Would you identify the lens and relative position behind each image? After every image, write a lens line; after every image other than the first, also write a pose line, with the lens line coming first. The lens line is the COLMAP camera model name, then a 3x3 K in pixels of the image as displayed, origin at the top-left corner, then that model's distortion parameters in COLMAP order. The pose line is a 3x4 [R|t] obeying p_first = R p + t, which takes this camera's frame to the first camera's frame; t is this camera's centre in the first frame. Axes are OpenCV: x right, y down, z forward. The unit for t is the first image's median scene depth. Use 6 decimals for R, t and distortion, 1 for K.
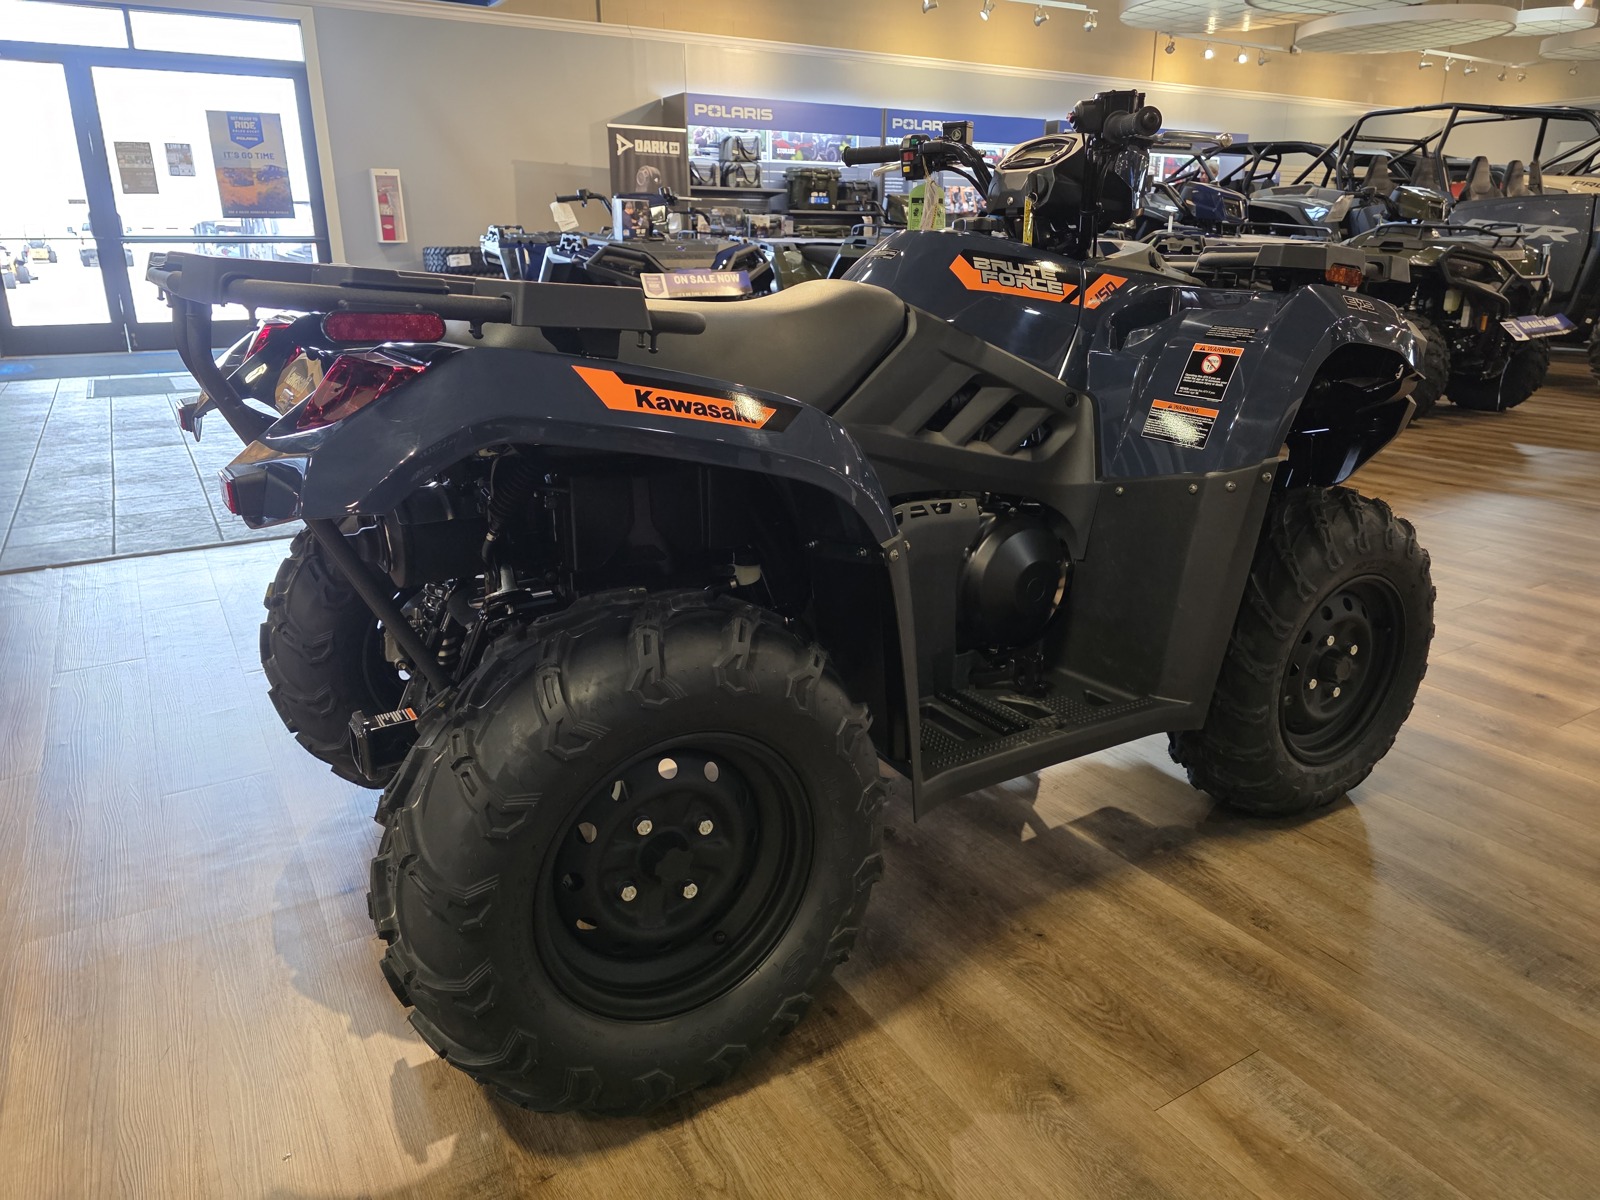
lens RADIAL K [[1073.3, 0, 814.6], [0, 1073.3, 611.1], [0, 0, 1]] dist [0.054085, -0.047882]
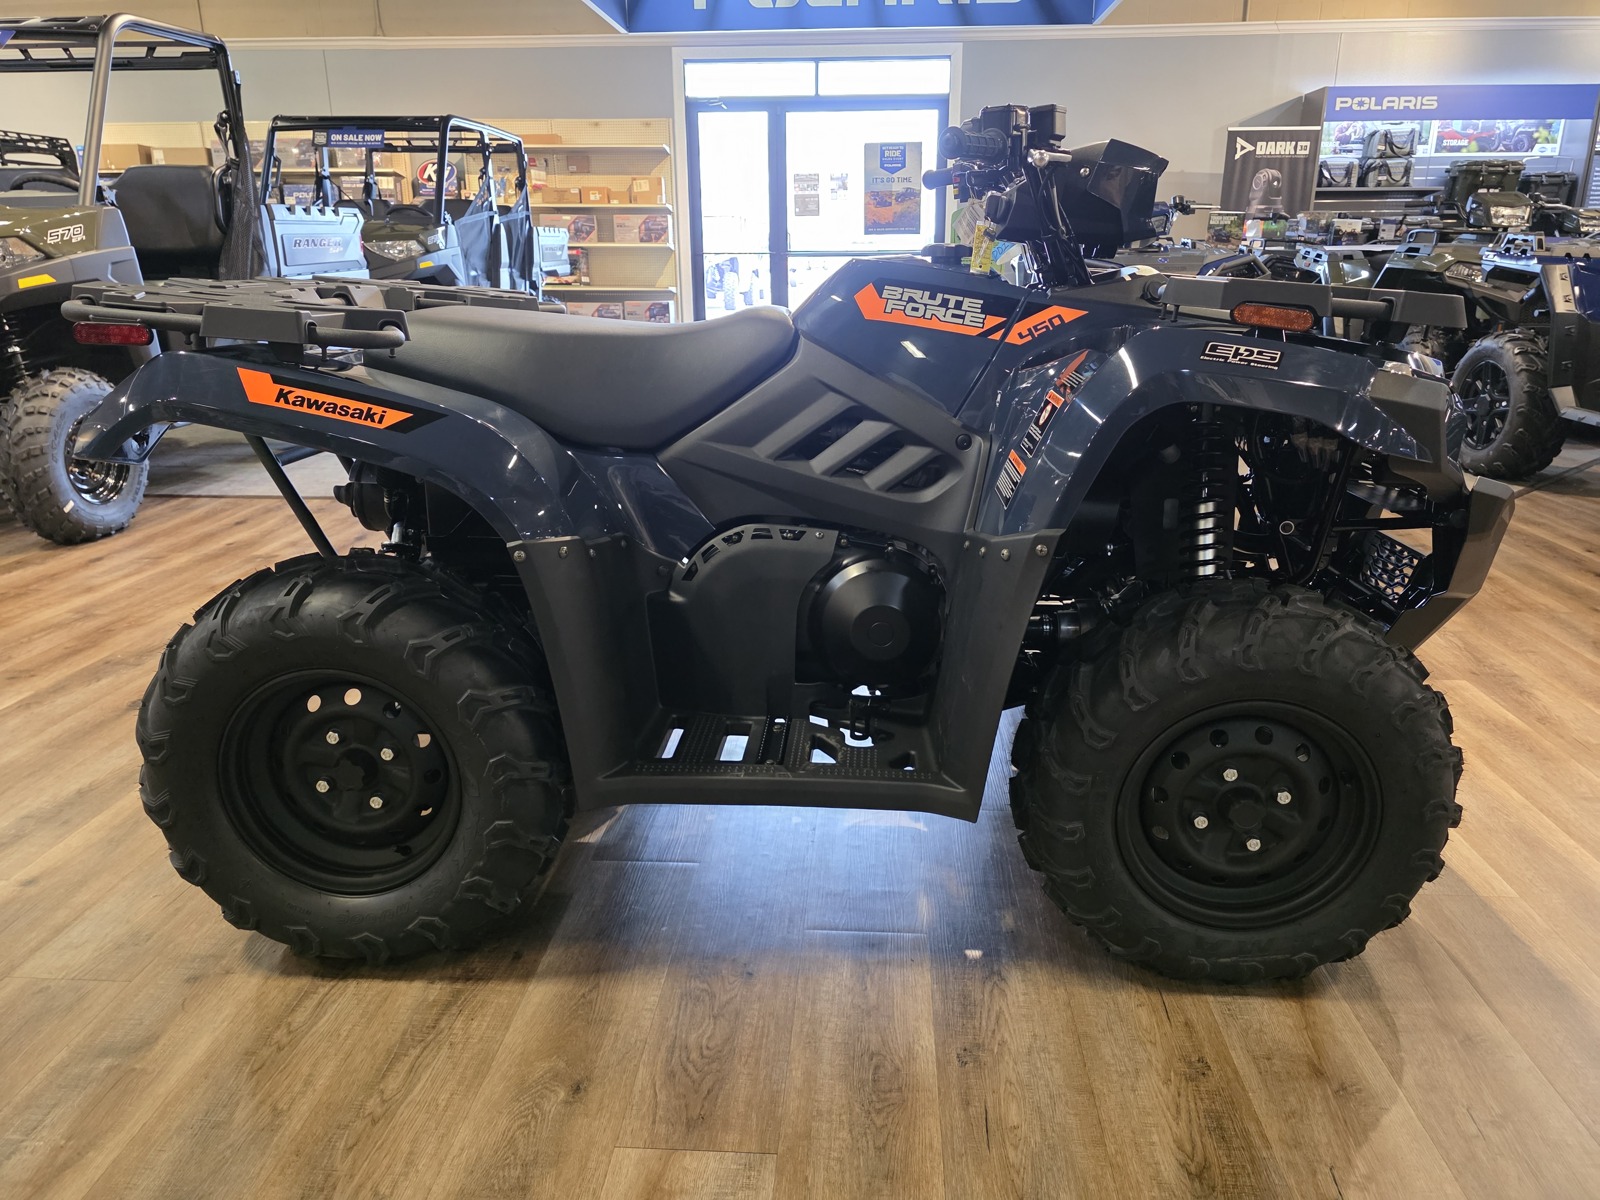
lens RADIAL K [[1073.3, 0, 806.3], [0, 1073.3, 602.4], [0, 0, 1]] dist [0.054085, -0.047882]
pose [[0.811987, 0.178175, -0.555816, 0.126123], [-0.185134, 0.981717, 0.044243, -0.014564], [0.553537, 0.066976, 0.830127, 0.032597]]
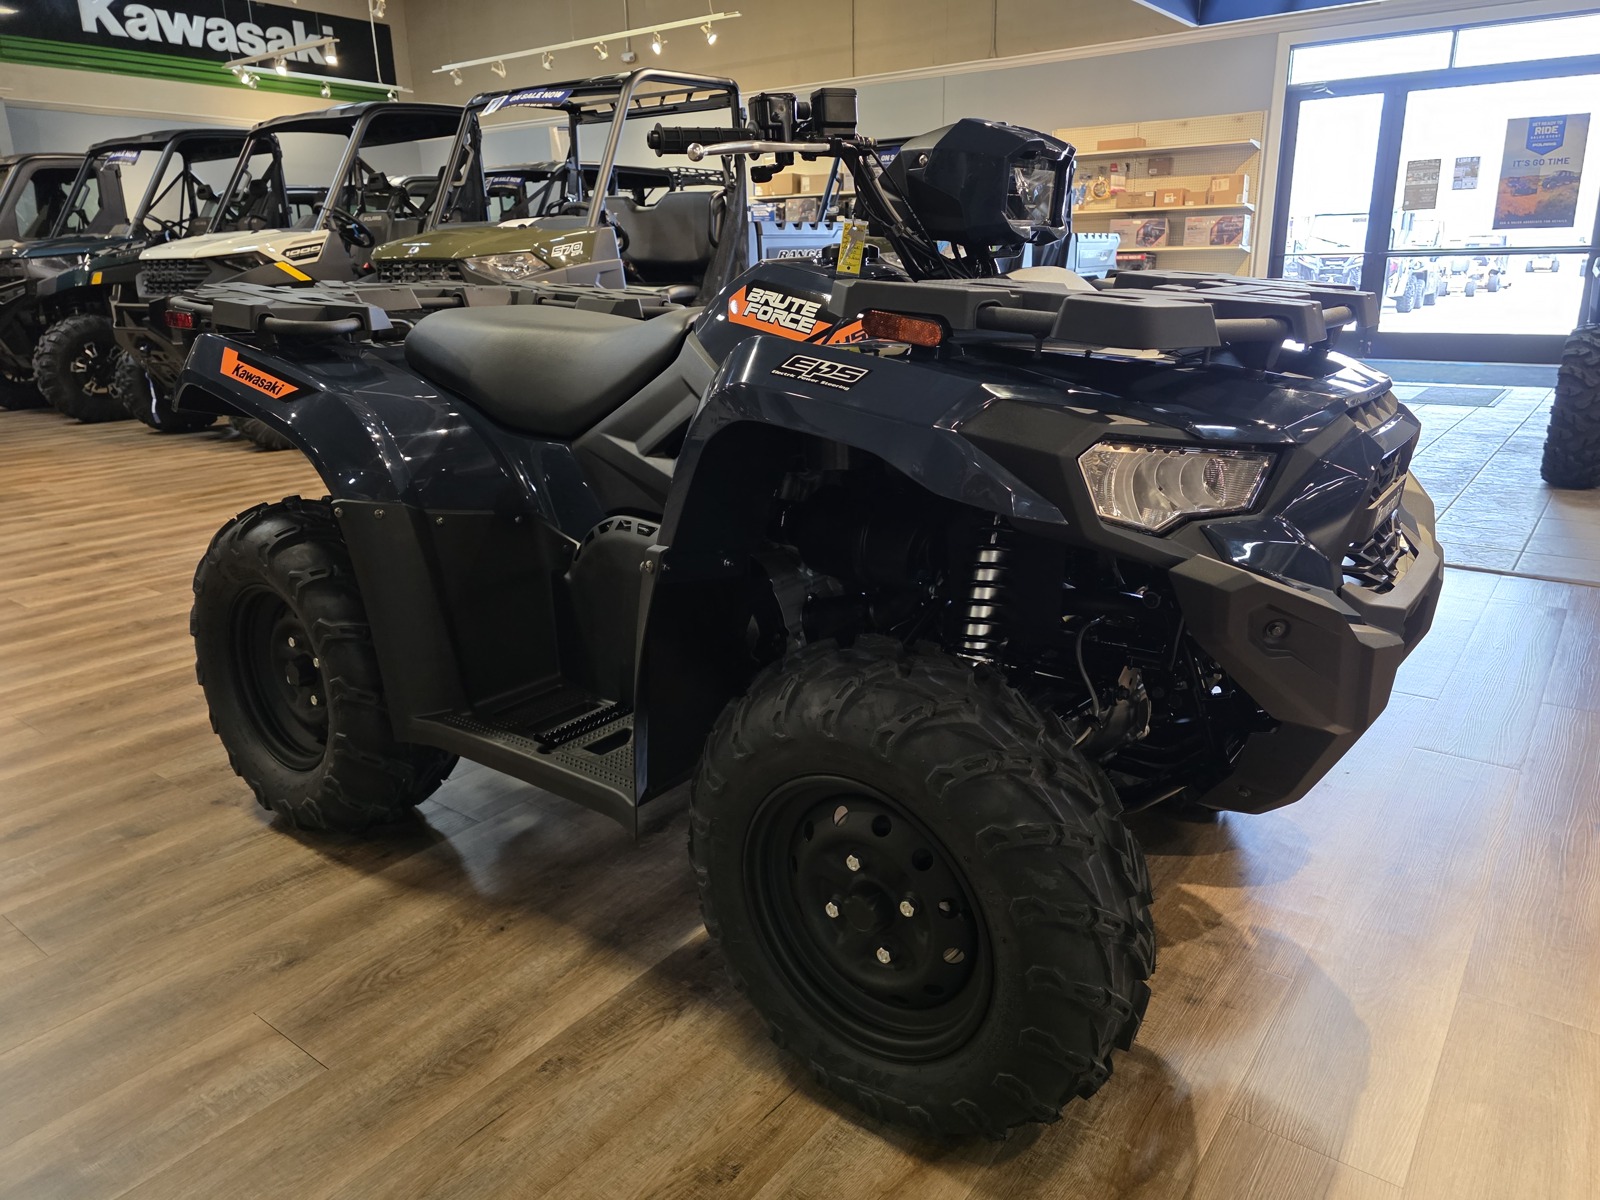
lens RADIAL K [[1073.3, 0, 822.8], [0, 1073.3, 597.8], [0, 0, 1]] dist [0.054085, -0.047882]
pose [[0.365365, 0.270913, -0.890569, 0.200745], [-0.287349, 0.942814, 0.168918, -0.046373], [0.885403, 0.194187, 0.422318, 0.131742]]
